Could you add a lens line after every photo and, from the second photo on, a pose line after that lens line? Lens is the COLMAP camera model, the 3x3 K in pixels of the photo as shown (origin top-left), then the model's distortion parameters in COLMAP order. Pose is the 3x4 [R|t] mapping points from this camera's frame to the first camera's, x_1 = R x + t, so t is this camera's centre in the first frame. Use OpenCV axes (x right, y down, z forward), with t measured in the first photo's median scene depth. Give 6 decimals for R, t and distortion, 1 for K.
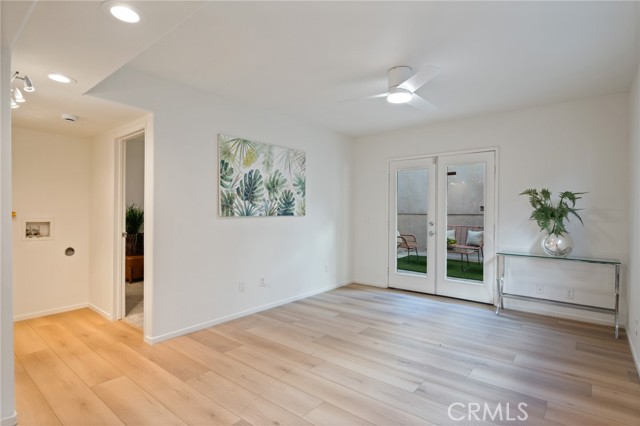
lens RADIAL K [[330.9, 0, 320.0], [0, 330.9, 213.0], [0, 0, 1]] dist [-0.000508, -0.000161]
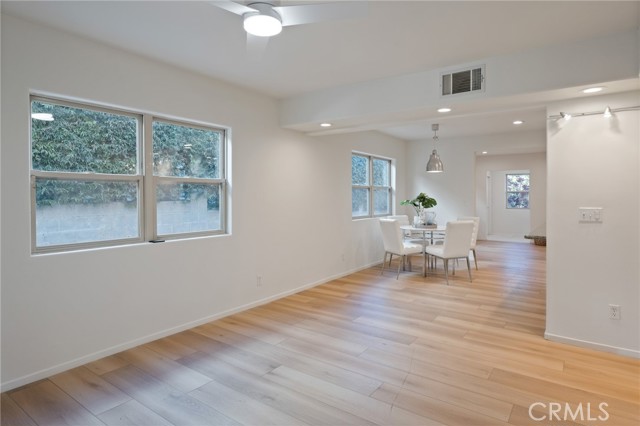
lens RADIAL K [[361.6, 0, 320.0], [0, 361.6, 213.0], [0, 0, 1]] dist [0.000620, 0.000153]
pose [[-0.997761, -0.003599, -0.066780, 0.210958], [-0.007259, 0.998479, 0.054648, -0.038351], [0.066482, 0.055010, -0.996270, 2.002711]]
